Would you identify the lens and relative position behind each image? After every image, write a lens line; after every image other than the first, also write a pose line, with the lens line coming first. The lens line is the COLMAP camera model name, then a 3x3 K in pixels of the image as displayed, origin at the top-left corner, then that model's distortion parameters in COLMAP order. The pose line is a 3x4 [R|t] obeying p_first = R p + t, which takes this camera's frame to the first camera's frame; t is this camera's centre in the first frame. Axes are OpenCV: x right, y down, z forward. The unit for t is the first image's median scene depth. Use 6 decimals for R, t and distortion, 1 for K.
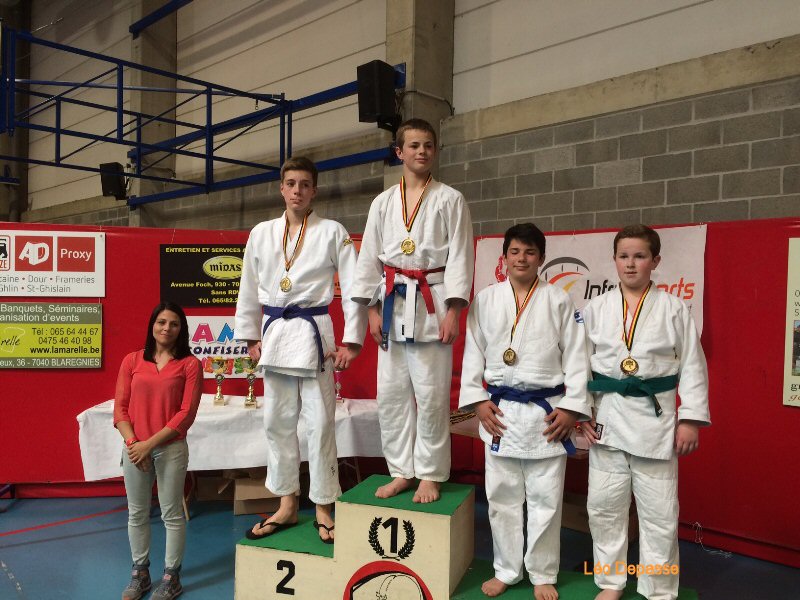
lens RADIAL K [[691.3, 0, 400.0], [0, 691.3, 300.0], [0, 0, 1]] dist [0.031622, -0.016273]
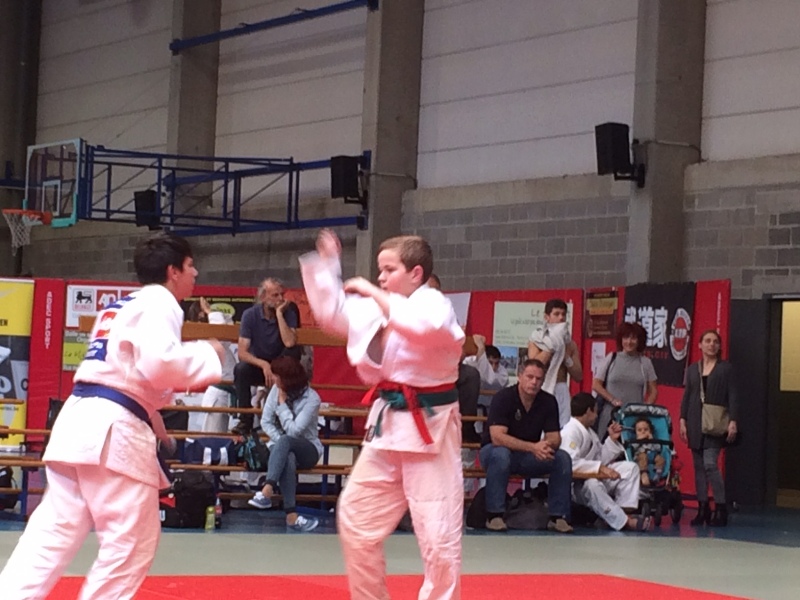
lens RADIAL K [[2455.9, 0, 400.0], [0, 2455.9, 300.0], [0, 0, 1]] dist [-0.006962, 0.867618]
pose [[0.963204, 0.015586, -0.268320, 1.393230], [-0.026926, 0.998891, -0.038631, 0.111889], [0.267420, 0.044435, 0.962555, -3.617399]]
